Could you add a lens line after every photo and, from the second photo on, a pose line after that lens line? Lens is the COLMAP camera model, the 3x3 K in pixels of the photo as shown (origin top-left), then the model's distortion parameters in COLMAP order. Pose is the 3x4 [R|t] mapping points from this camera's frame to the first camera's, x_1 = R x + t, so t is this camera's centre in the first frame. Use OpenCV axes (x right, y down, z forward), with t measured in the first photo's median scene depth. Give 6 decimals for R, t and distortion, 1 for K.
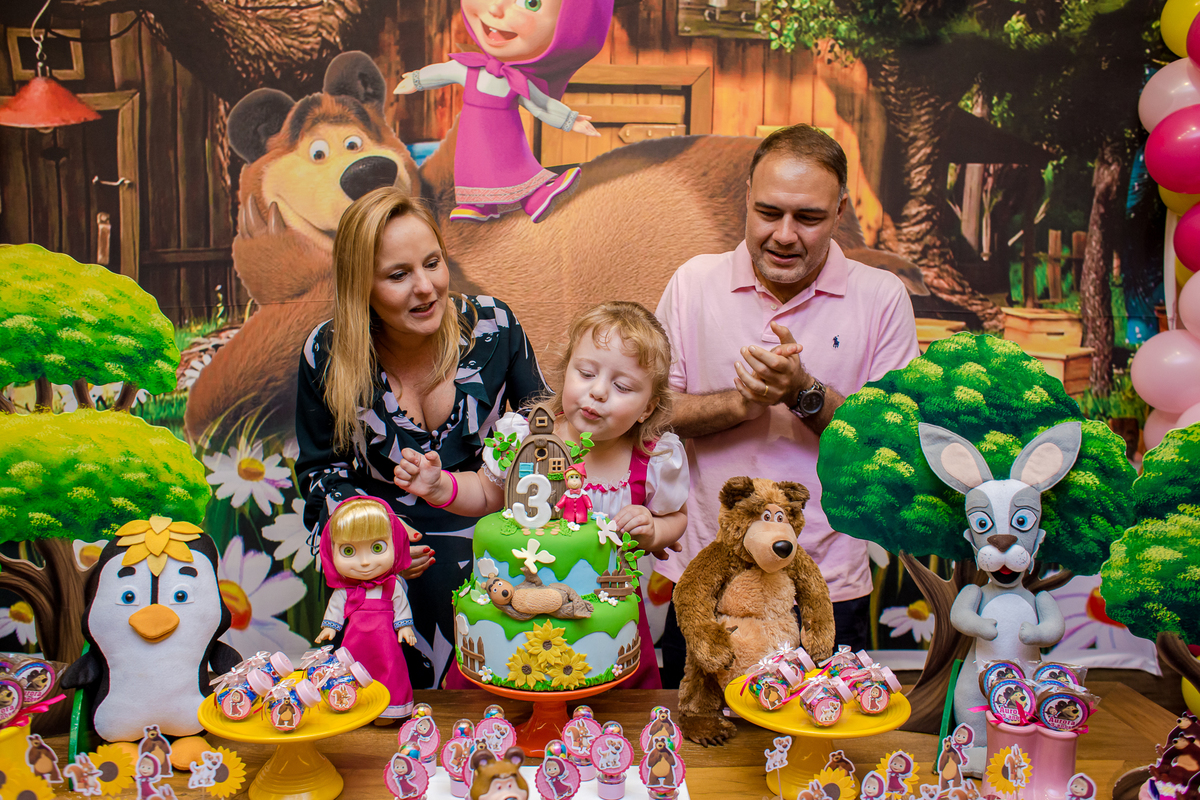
lens RADIAL K [[875.2, 0, 584.0], [0, 875.2, 402.0], [0, 0, 1]] dist [-0.082335, 0.081706]
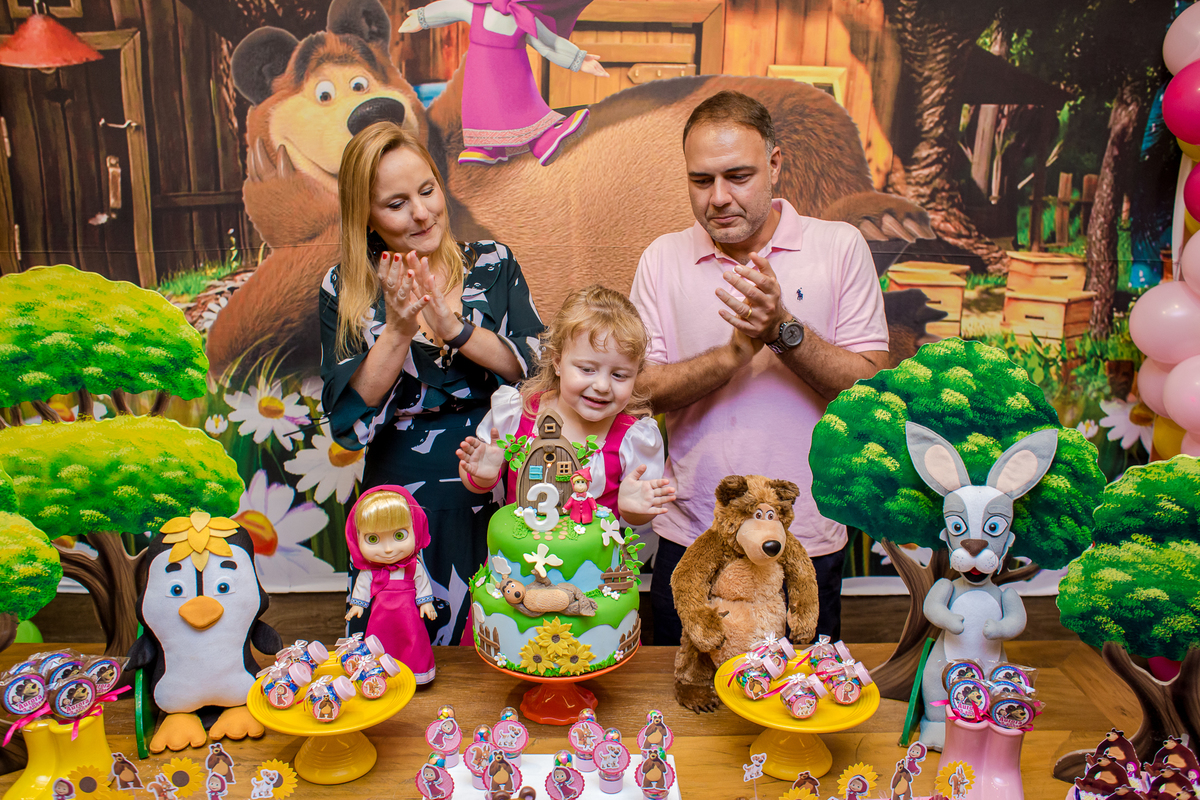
lens RADIAL K [[875.2, 0, 584.0], [0, 875.2, 402.0], [0, 0, 1]] dist [-0.082335, 0.081706]
pose [[0.999937, 0.003231, -0.010713, 0.004138], [-0.001688, 0.989998, 0.141069, -0.148666], [0.011062, -0.141042, 0.989942, -0.049376]]
